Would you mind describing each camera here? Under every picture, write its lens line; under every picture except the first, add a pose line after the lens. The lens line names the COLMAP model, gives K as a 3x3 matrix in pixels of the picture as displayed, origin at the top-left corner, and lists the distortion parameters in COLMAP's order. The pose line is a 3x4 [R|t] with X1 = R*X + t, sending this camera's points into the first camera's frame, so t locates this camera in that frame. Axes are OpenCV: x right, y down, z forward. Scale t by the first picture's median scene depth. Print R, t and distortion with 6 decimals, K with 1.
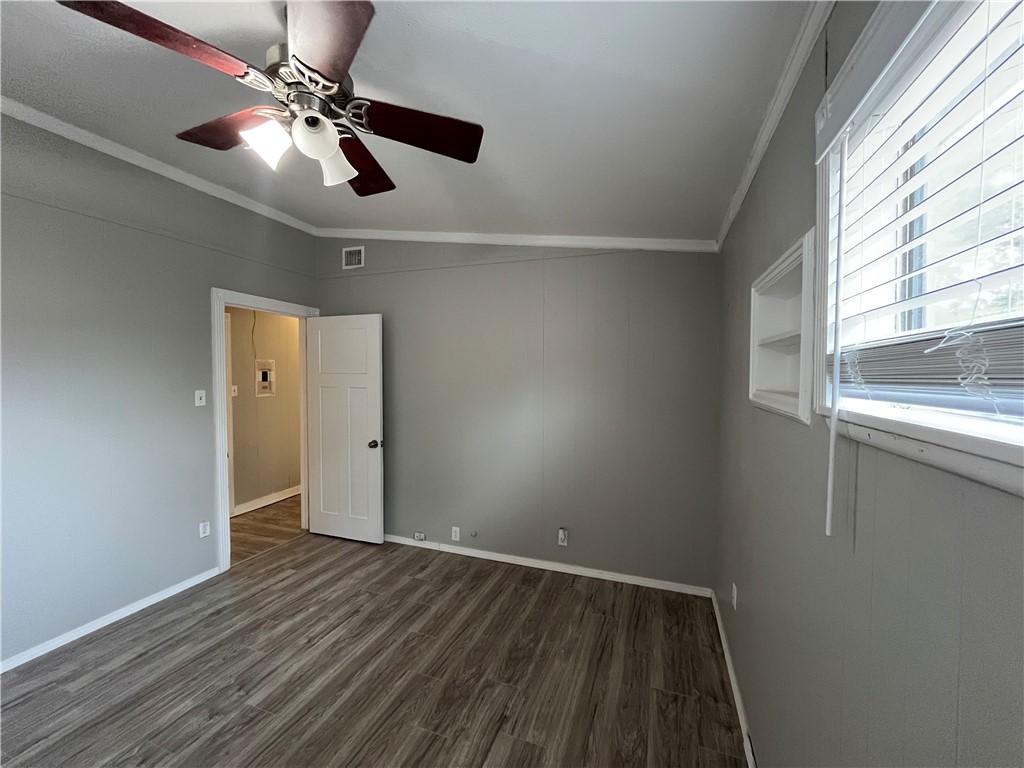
lens RADIAL K [[413.5, 0, 509.9], [0, 413.5, 380.7], [0, 0, 1]] dist [0.000205, 0.000137]
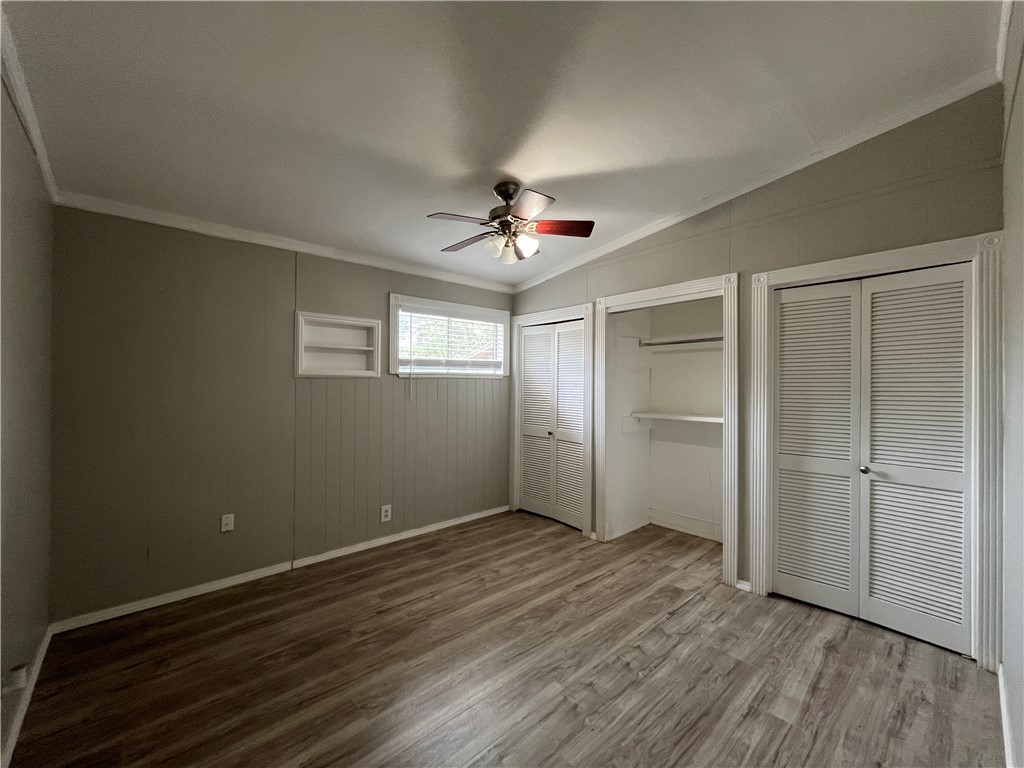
lens RADIAL K [[413.5, 0, 509.9], [0, 413.5, 380.7], [0, 0, 1]] dist [0.000205, 0.000137]
pose [[-0.884093, 0.000627, 0.467311, -0.949702], [0.005772, 0.999937, 0.009578, 0.048138], [-0.467275, 0.011165, -0.884041, 1.850120]]
